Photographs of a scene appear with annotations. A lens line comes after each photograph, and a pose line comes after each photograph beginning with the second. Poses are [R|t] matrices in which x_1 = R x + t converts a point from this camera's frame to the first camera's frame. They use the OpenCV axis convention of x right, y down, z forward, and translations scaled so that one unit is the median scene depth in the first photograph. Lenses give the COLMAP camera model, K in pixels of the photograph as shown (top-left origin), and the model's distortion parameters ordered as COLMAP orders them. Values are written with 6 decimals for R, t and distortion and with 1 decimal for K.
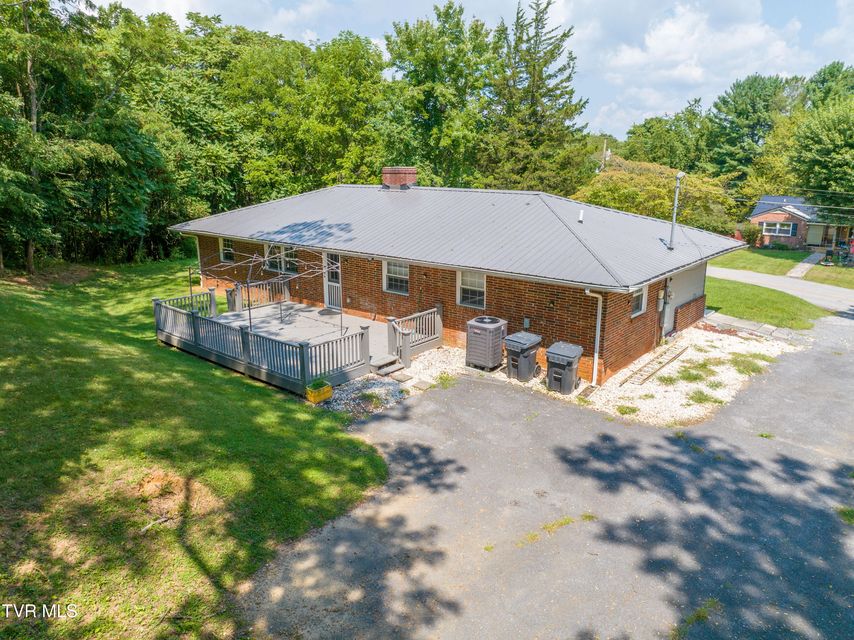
lens RADIAL K [[598.7, 0, 428.6], [0, 598.7, 318.5], [0, 0, 1]] dist [-0.033910, -0.002612]
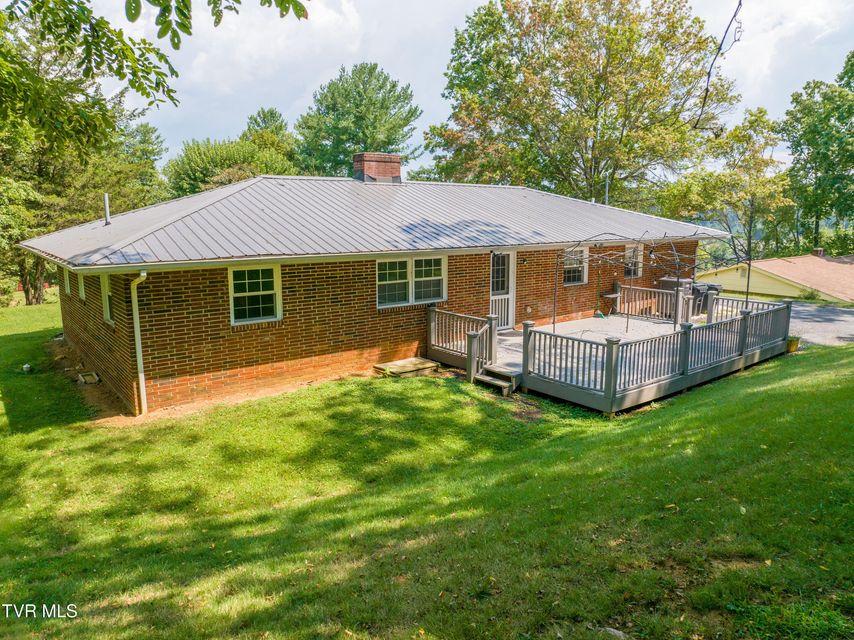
lens RADIAL K [[598.7, 0, 427.9], [0, 598.7, 317.1], [0, 0, 1]] dist [-0.033910, -0.002612]
pose [[0.190014, -0.162656, 0.968214, -0.886473], [0.250399, 0.961595, 0.112403, -0.137504], [-0.949313, 0.221082, 0.223445, 0.904175]]
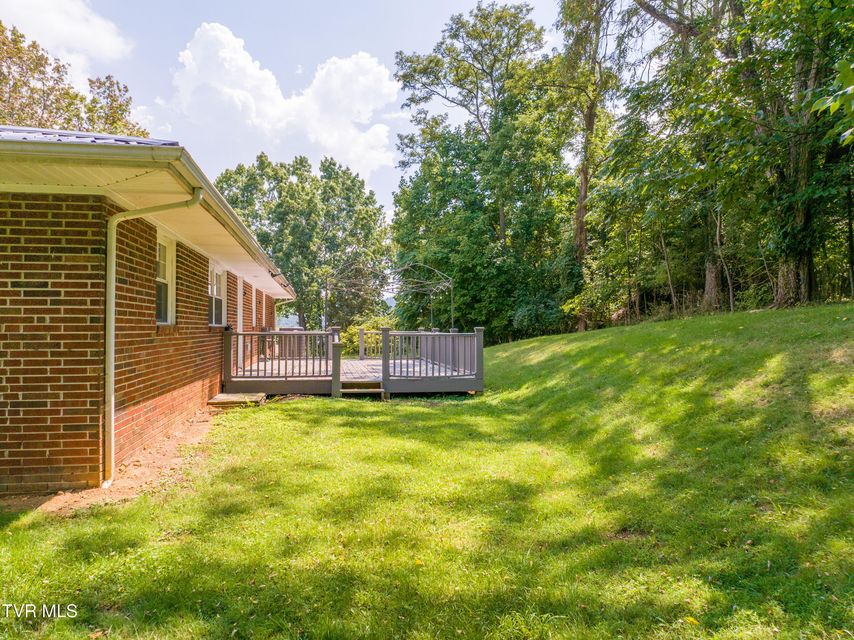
lens RADIAL K [[598.7, 0, 430.4], [0, 598.7, 322.1], [0, 0, 1]] dist [-0.033910, -0.002612]
pose [[-0.771706, 0.008362, 0.635924, -0.728087], [0.163223, 0.969025, 0.185332, -0.150775], [-0.614677, 0.246820, -0.749168, 1.338979]]
